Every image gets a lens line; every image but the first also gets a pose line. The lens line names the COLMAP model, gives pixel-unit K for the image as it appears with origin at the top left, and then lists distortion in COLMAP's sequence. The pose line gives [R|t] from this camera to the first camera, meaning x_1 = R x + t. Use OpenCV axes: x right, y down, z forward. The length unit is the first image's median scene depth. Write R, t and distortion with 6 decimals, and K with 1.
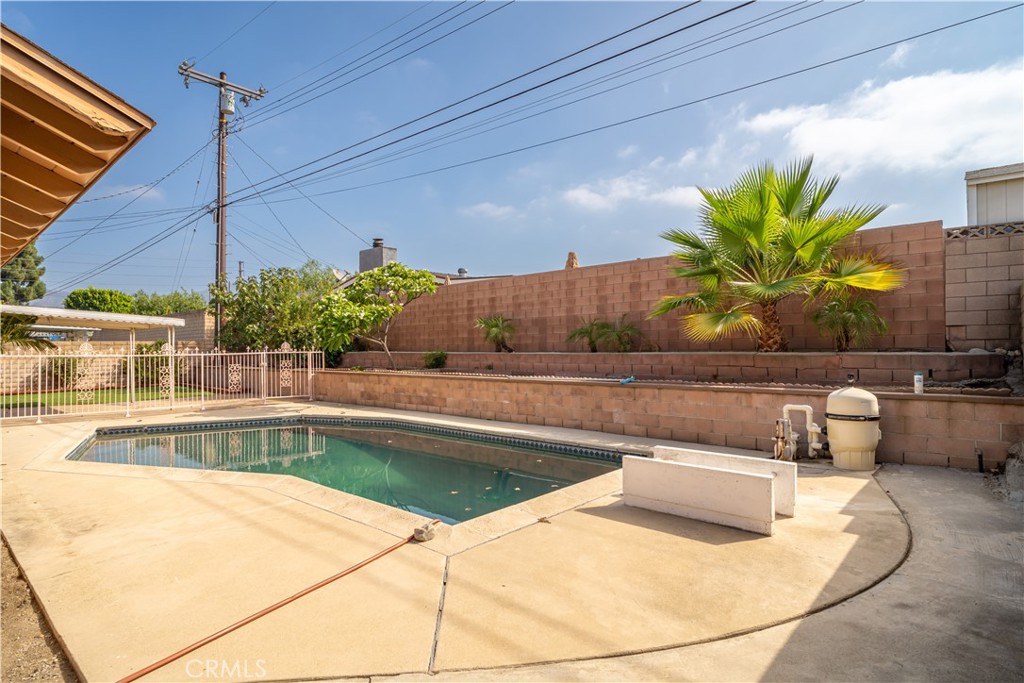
lens RADIAL K [[528.5, 0, 512.3], [0, 528.5, 342.4], [0, 0, 1]] dist [0.004978, 0.003229]
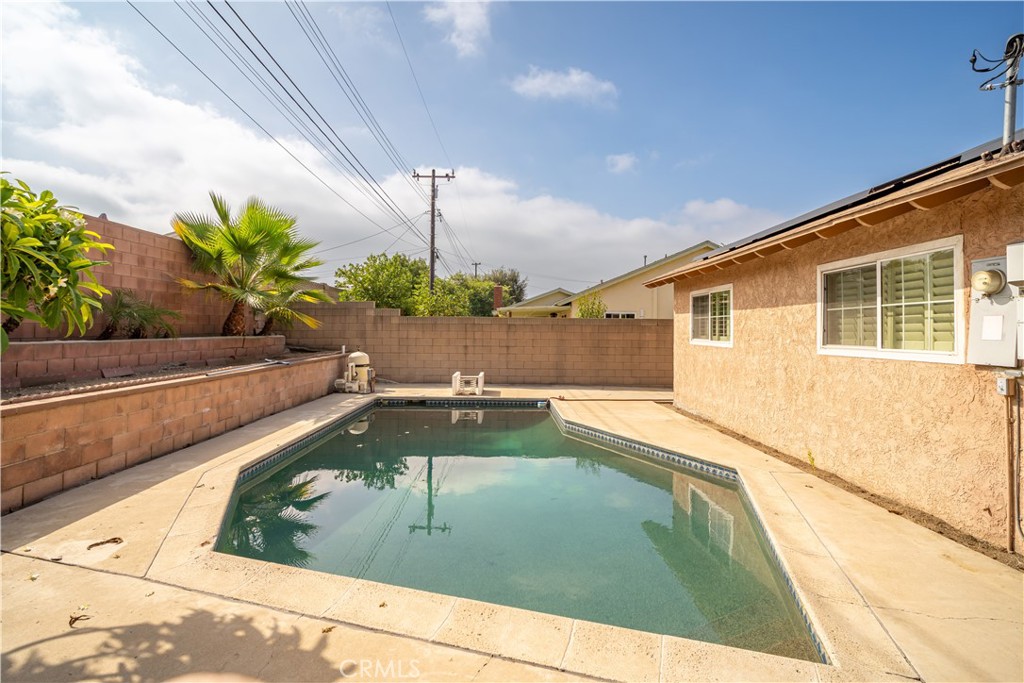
lens RADIAL K [[528.5, 0, 508.9], [0, 528.5, 337.3], [0, 0, 1]] dist [0.004978, 0.003229]
pose [[-0.649331, -0.007562, 0.760468, -0.756960], [-0.007396, 0.999966, 0.003629, 0.010054], [-0.760470, -0.003268, -0.649365, 1.081432]]
